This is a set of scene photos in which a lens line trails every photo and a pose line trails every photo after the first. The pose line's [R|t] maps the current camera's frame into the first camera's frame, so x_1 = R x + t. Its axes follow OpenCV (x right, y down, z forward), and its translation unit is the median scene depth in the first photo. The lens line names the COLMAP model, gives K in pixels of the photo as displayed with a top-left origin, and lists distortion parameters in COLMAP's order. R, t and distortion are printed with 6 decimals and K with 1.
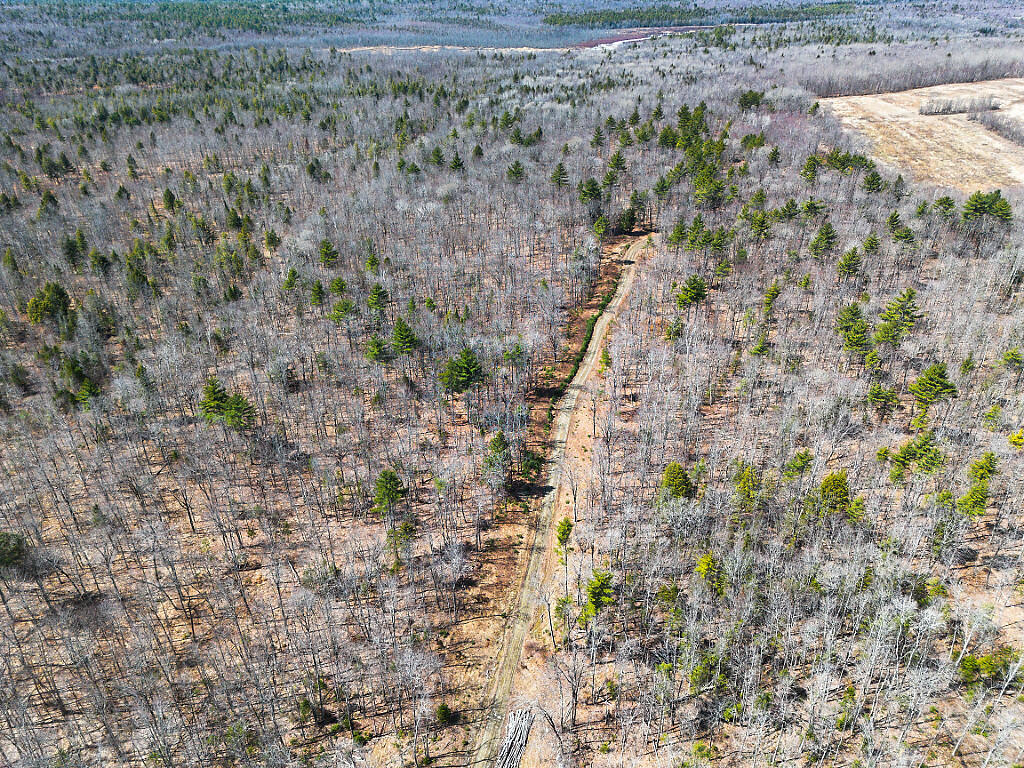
lens RADIAL K [[721.1, 0, 511.9], [0, 721.1, 383.4], [0, 0, 1]] dist [0.070035, -0.062065]
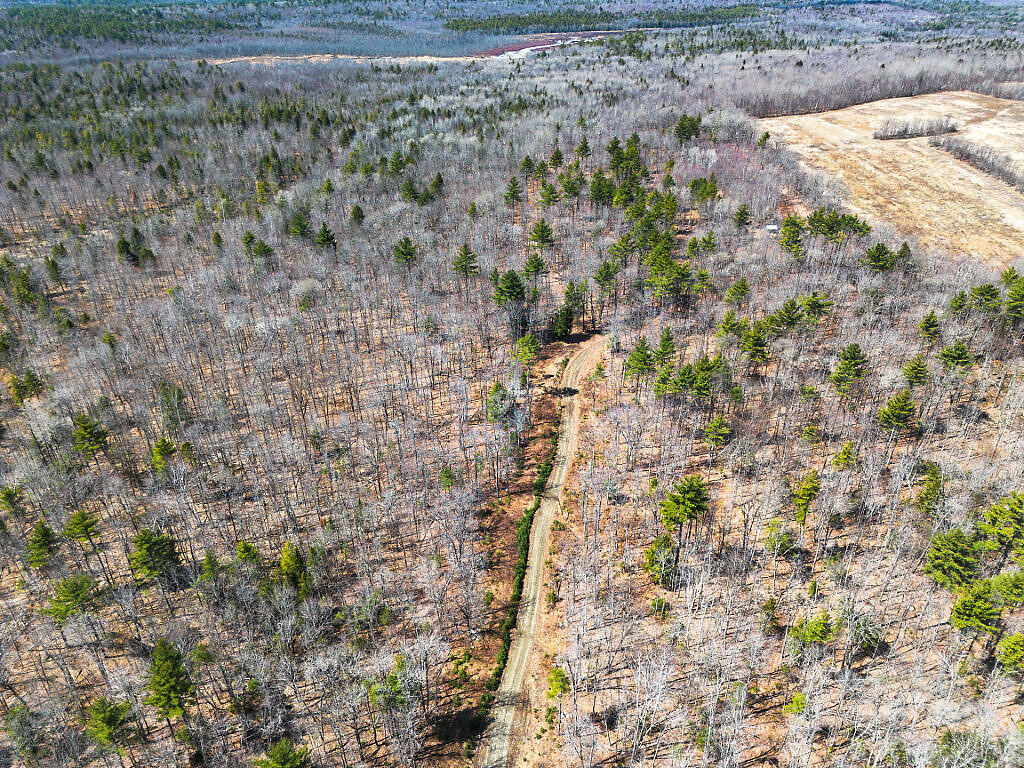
lens RADIAL K [[721.1, 0, 511.0], [0, 721.1, 380.5], [0, 0, 1]] dist [0.070035, -0.062065]
pose [[0.993274, -0.056189, 0.101244, 0.023307], [0.056628, 0.998394, -0.001471, -0.122243], [-0.100999, 0.007194, 0.994861, 0.209153]]
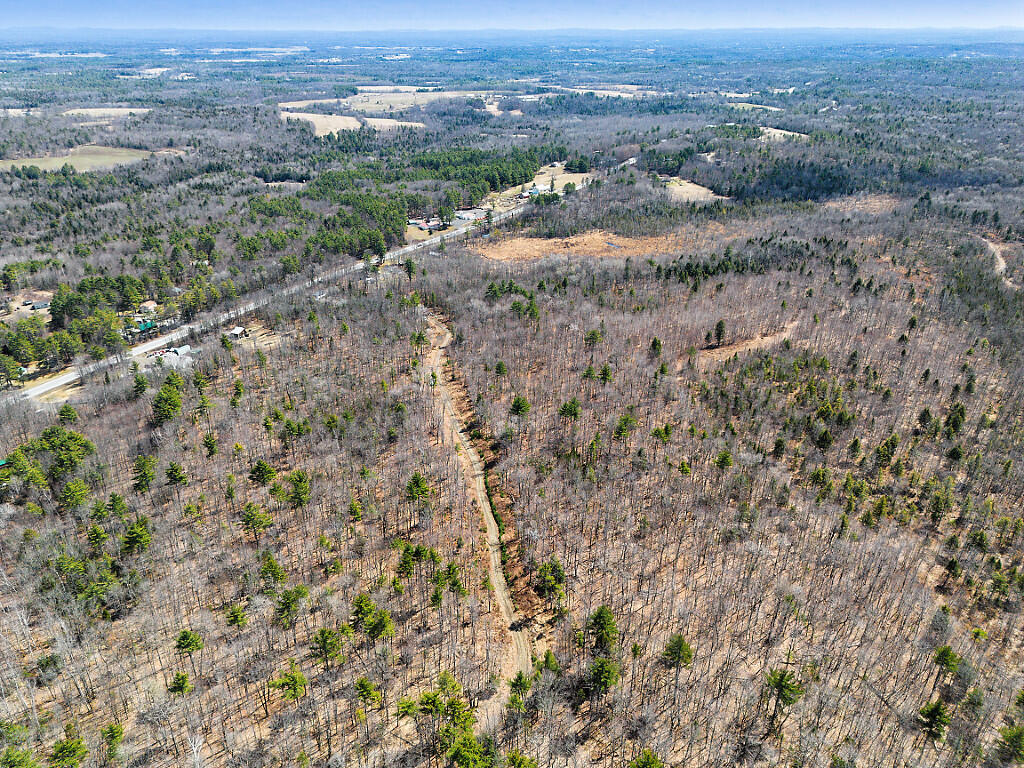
lens RADIAL K [[721.1, 0, 512.3], [0, 721.1, 389.5], [0, 0, 1]] dist [0.070035, -0.062065]
pose [[-0.895676, 0.201658, -0.396357, 0.294273], [-0.216890, 0.580000, 0.785212, -0.650961], [0.388231, 0.789261, -0.475755, 0.796751]]
